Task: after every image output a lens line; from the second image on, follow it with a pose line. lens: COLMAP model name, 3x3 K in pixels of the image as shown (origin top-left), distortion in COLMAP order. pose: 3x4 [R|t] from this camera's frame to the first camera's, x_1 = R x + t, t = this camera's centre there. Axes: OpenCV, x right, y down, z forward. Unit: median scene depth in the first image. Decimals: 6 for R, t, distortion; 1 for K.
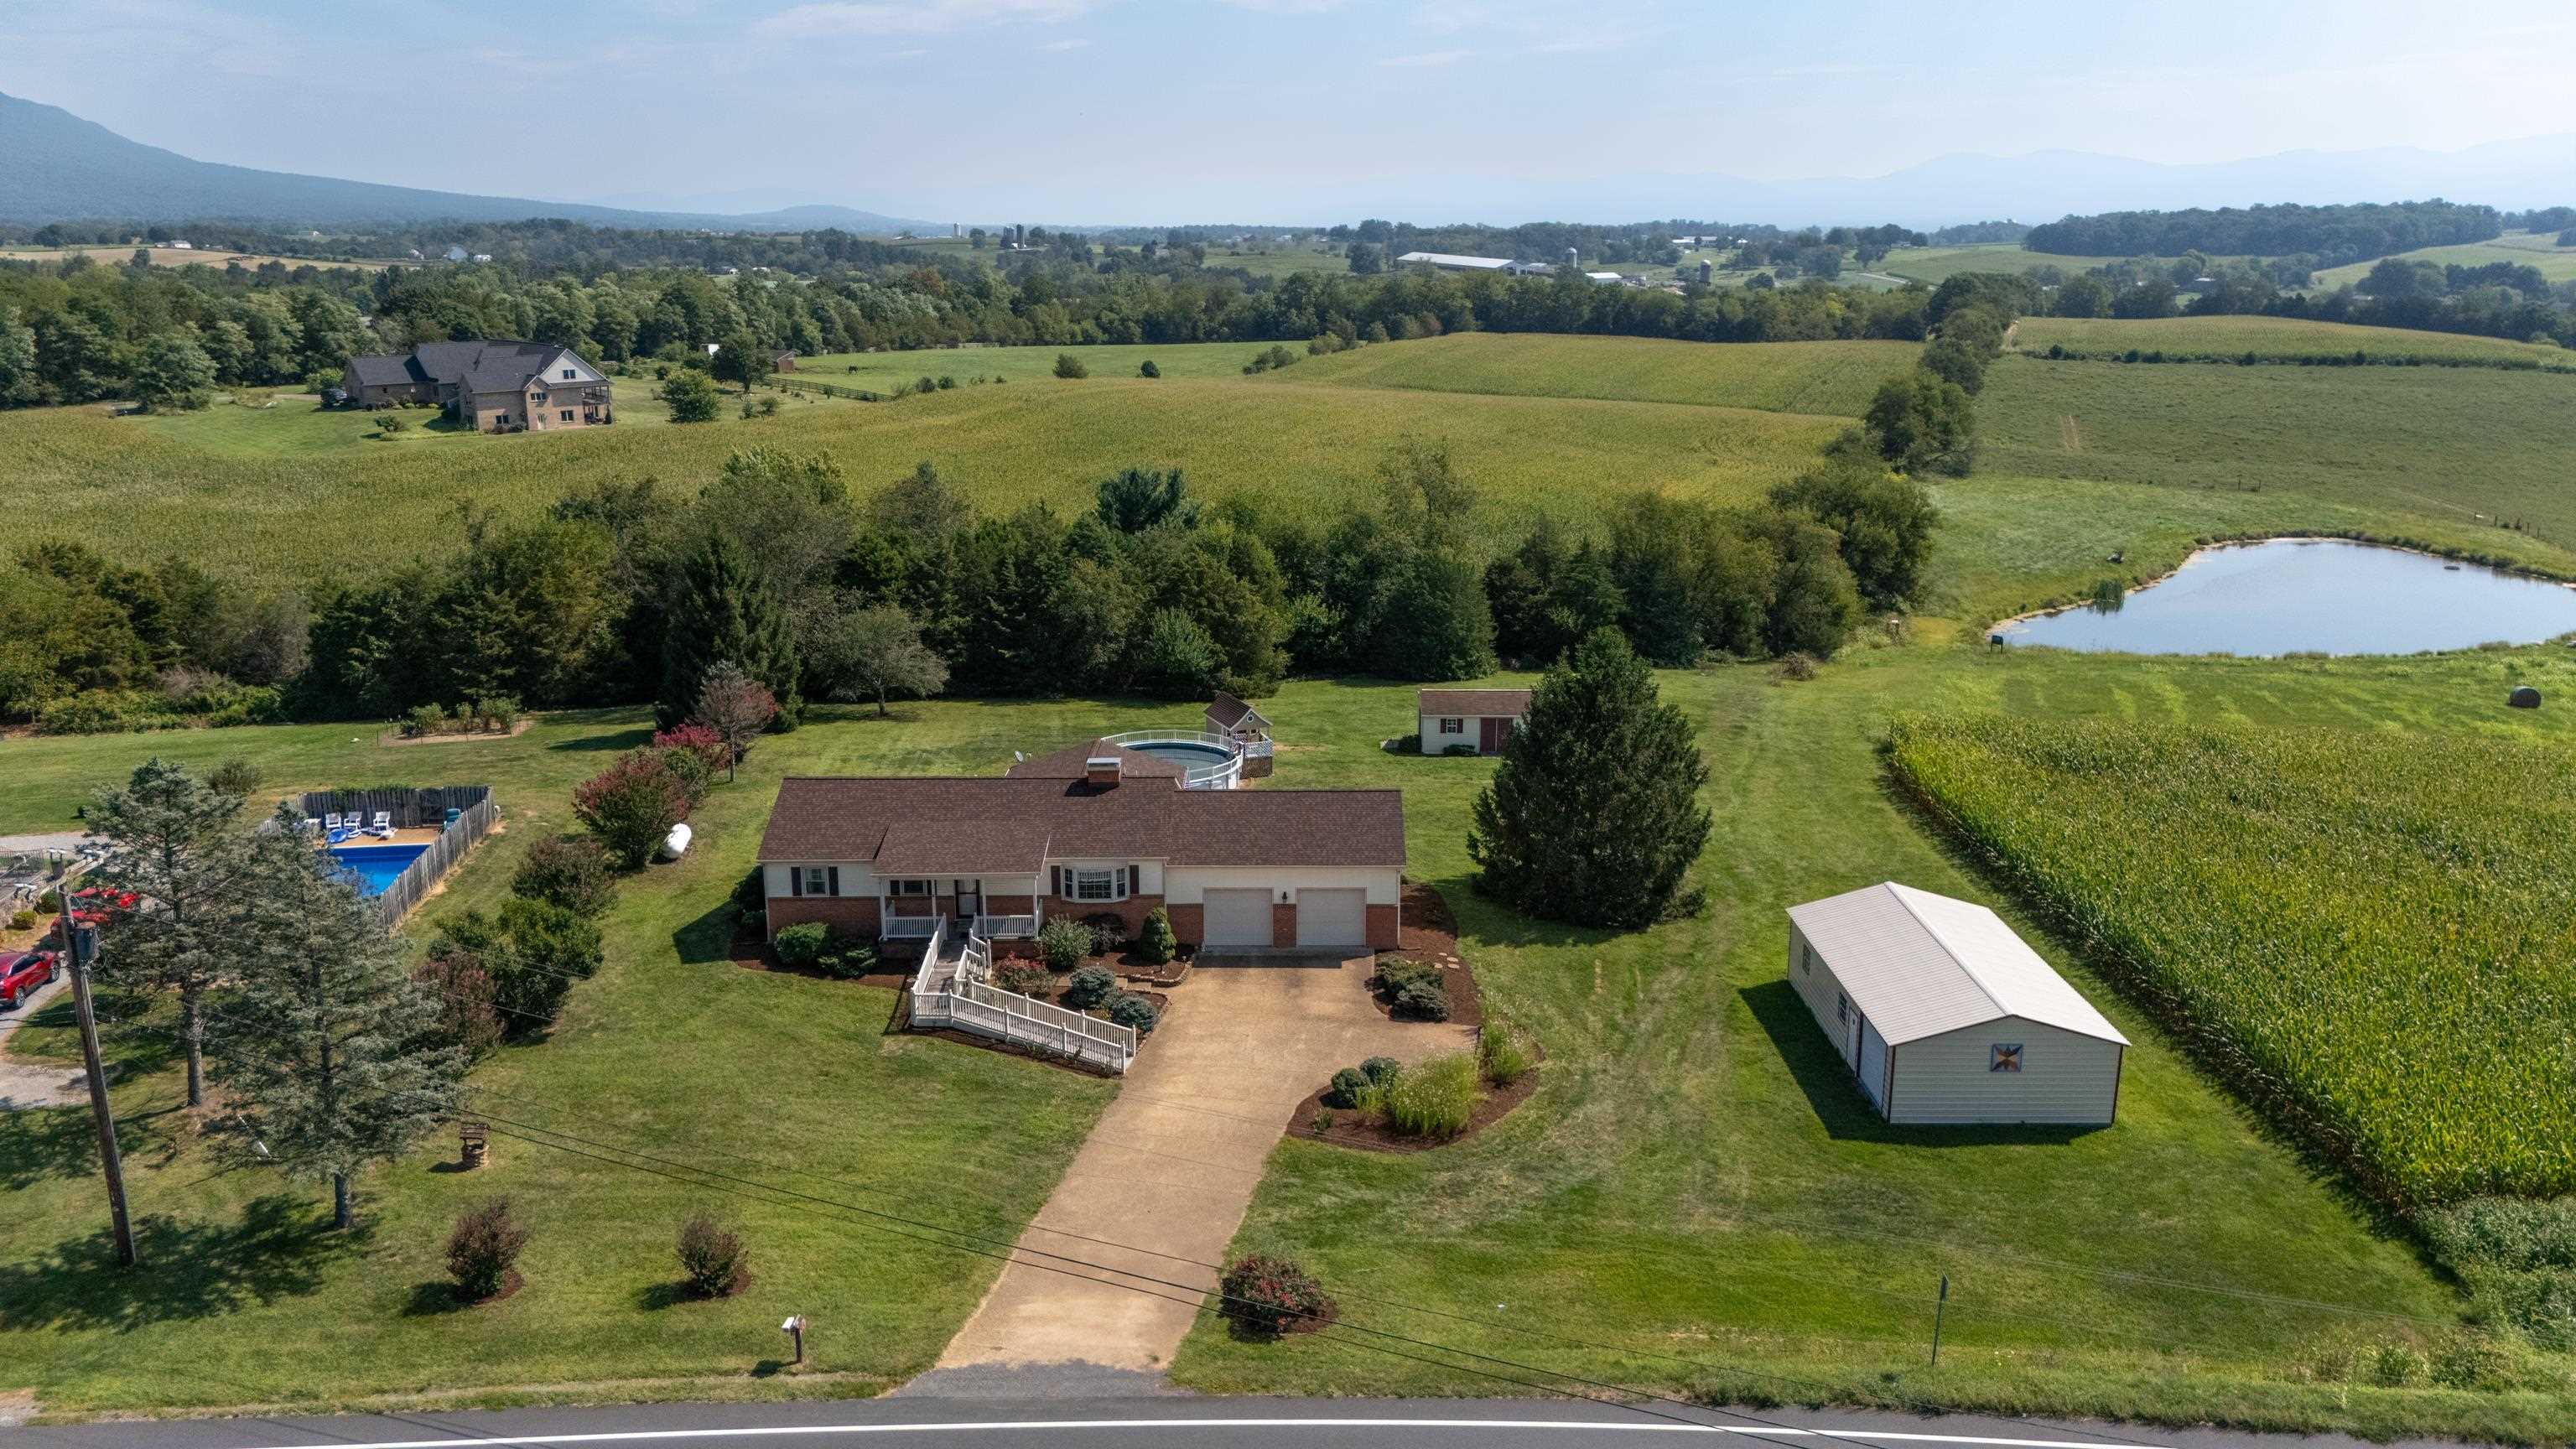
lens RADIAL K [[1895.7, 0, 1287.5], [0, 1895.7, 730.9], [0, 0, 1]] dist [0.077011, -0.082320]
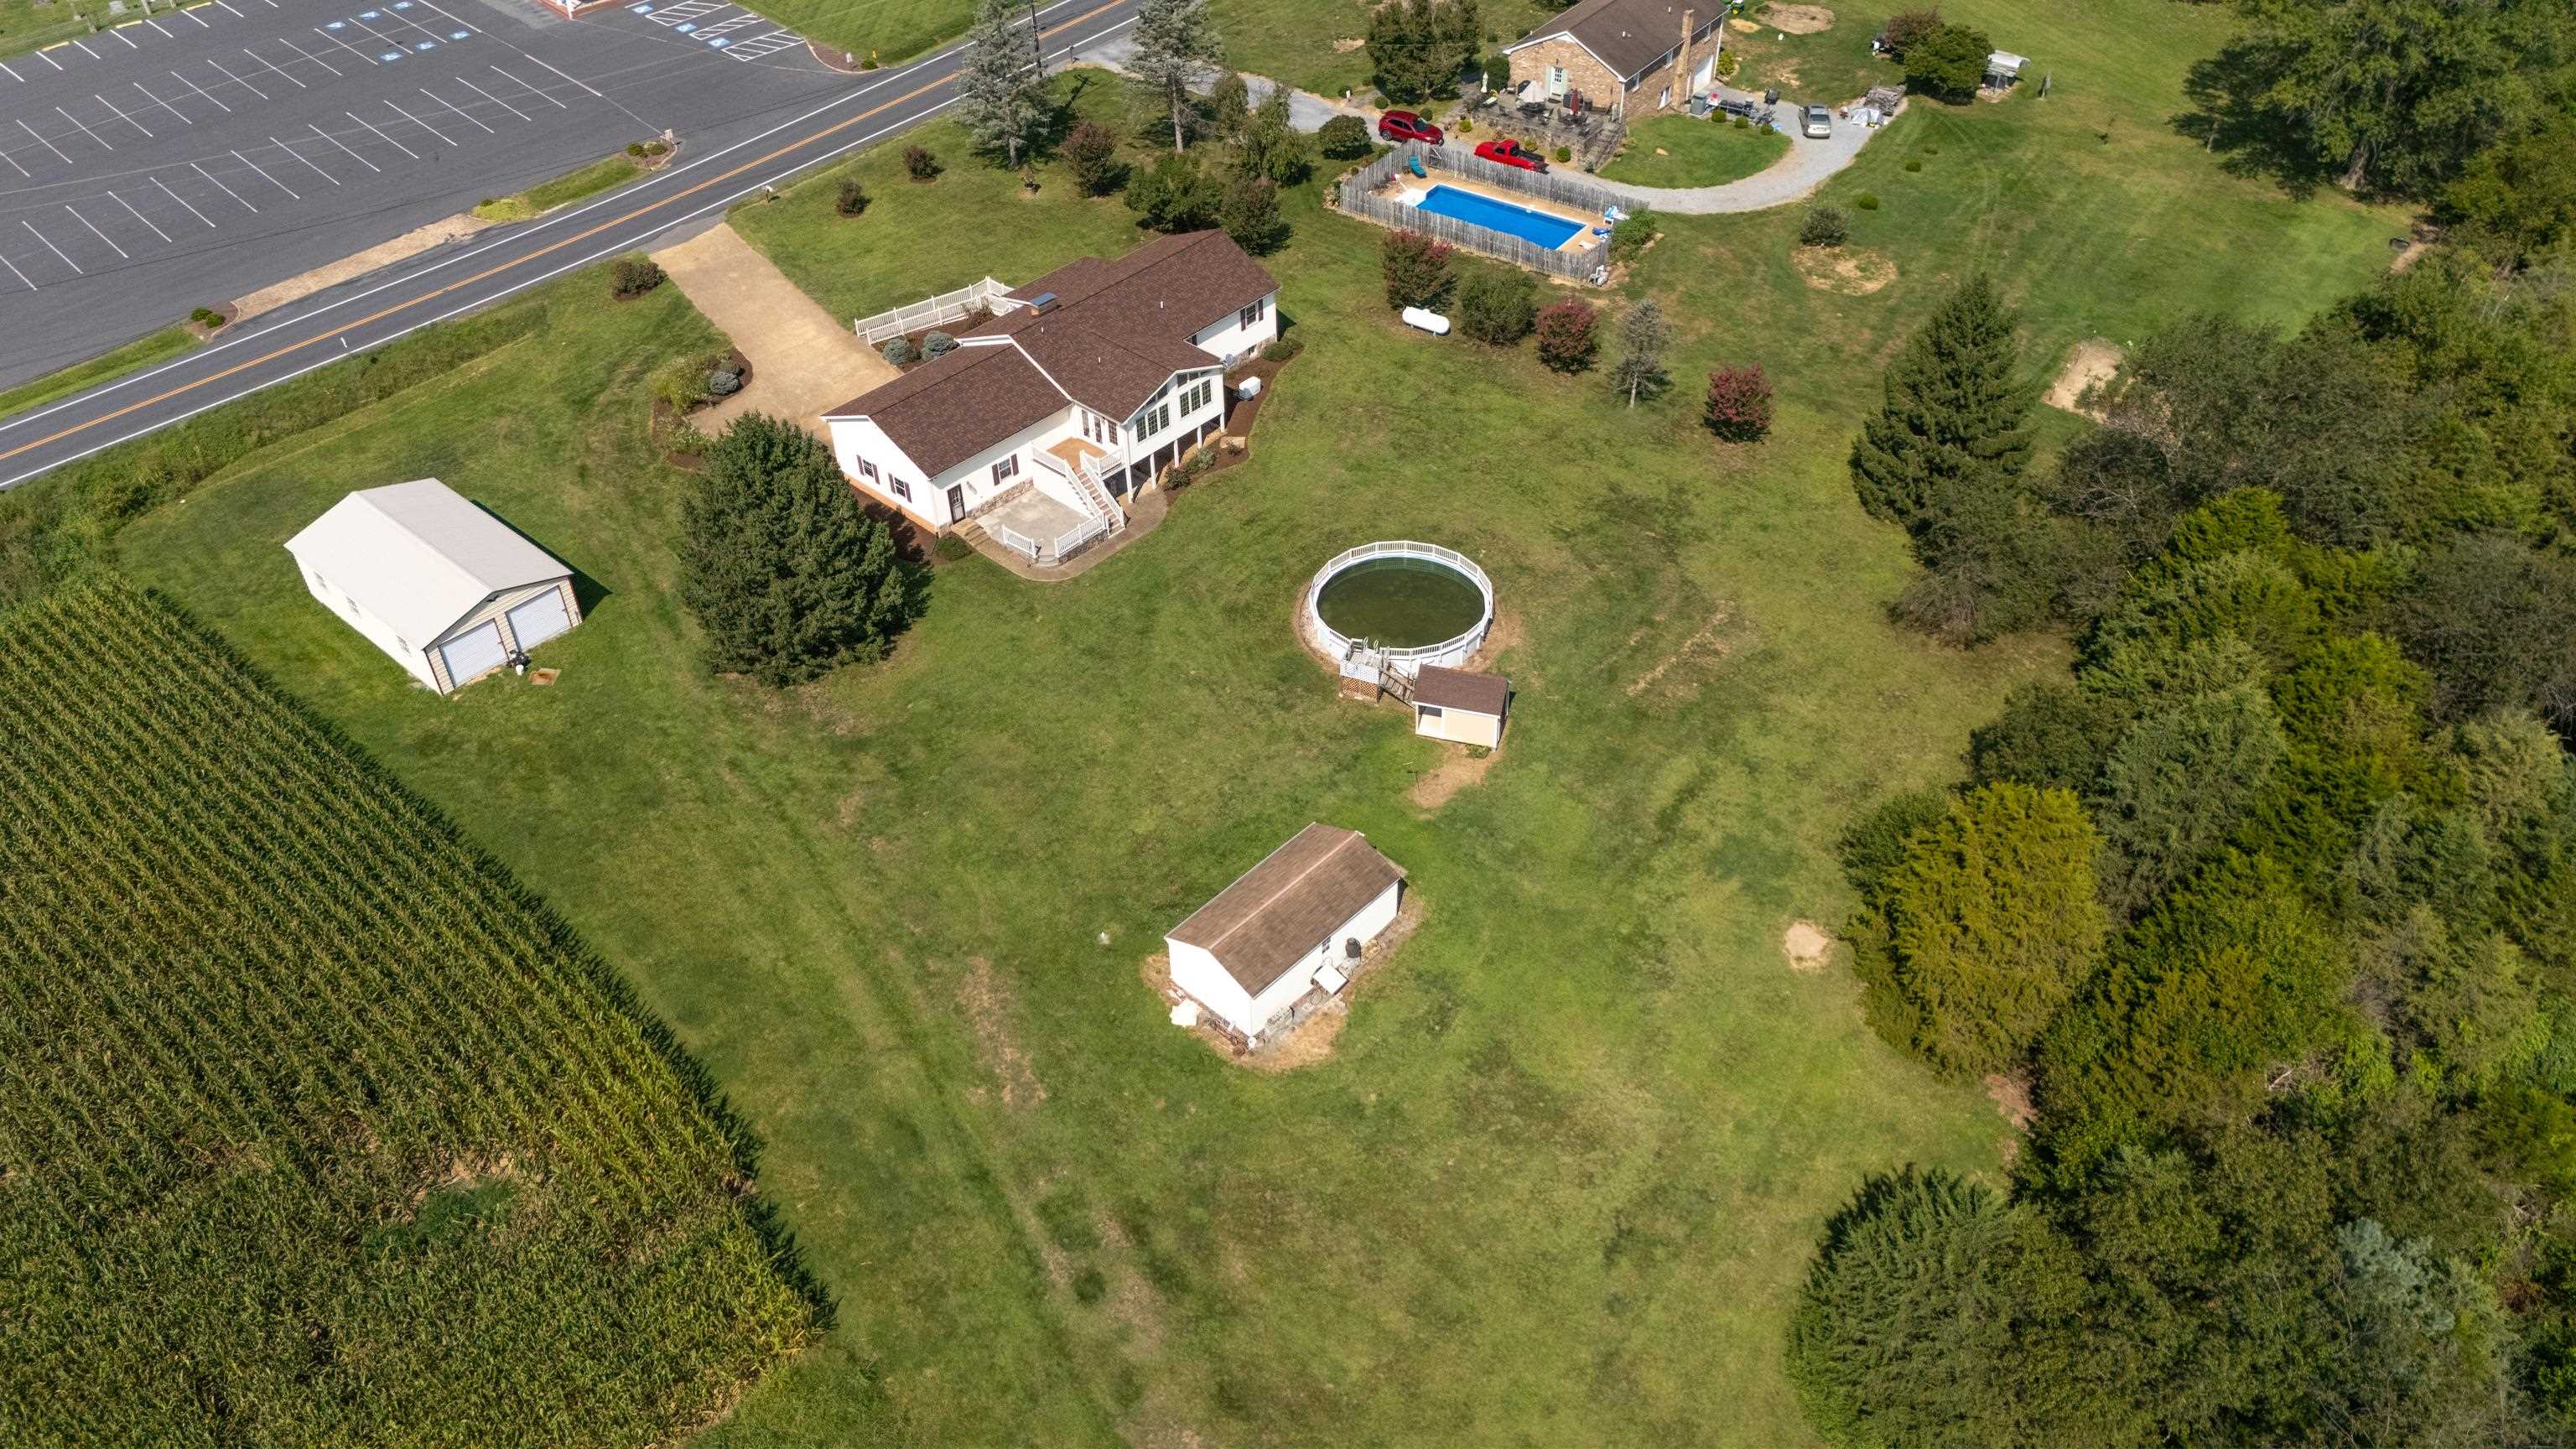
lens RADIAL K [[1895.7, 0, 1287.5], [0, 1895.7, 730.9], [0, 0, 1]] dist [0.077011, -0.082320]
pose [[-0.674982, 0.493090, -0.548873, 0.629095], [-0.168143, 0.621527, 0.765135, -0.798244], [0.718420, 0.608742, -0.336610, 1.679930]]
